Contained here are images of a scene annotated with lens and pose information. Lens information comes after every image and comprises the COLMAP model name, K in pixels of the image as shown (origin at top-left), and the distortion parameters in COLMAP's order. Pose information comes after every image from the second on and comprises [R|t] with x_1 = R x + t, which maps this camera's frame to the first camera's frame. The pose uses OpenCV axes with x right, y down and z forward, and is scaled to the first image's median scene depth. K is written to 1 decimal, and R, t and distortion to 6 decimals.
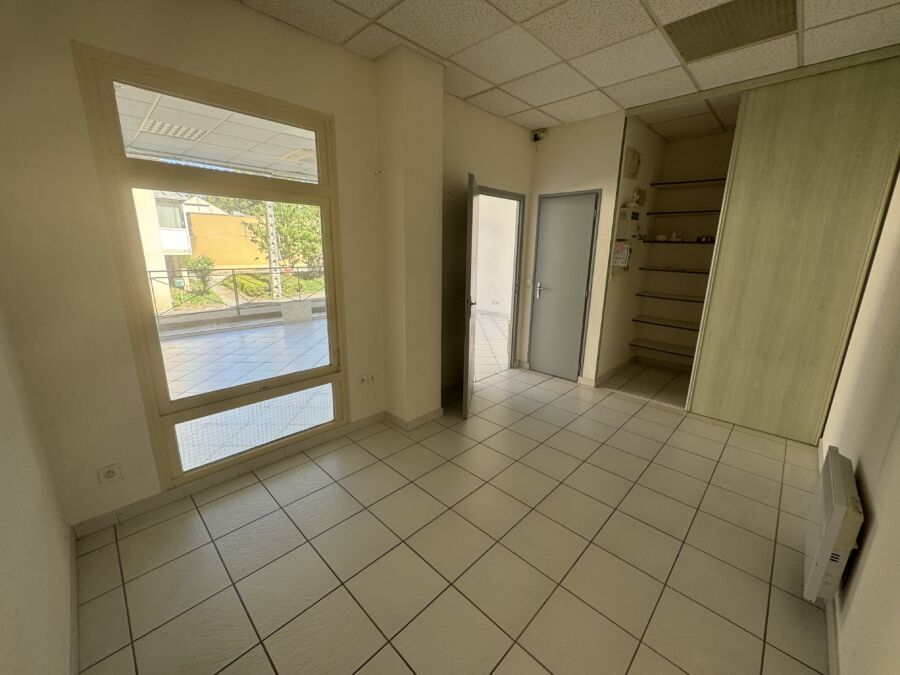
lens RADIAL K [[358.1, 0, 448.5], [0, 358.1, 338.2], [0, 0, 1]] dist [-0.000350, -0.000344]
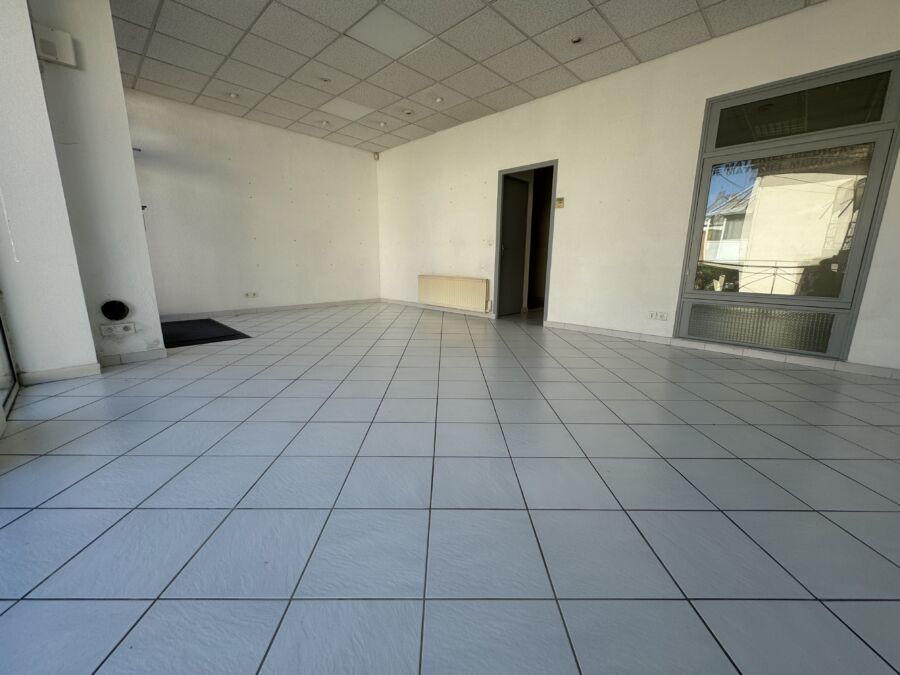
lens RADIAL K [[358.1, 0, 448.5], [0, 358.1, 338.2], [0, 0, 1]] dist [-0.000350, -0.000344]
pose [[-0.000431, -0.223328, 0.974743, -0.274425], [0.229902, 0.948611, 0.217442, -0.040261], [-0.973214, 0.224190, 0.050935, 0.304581]]
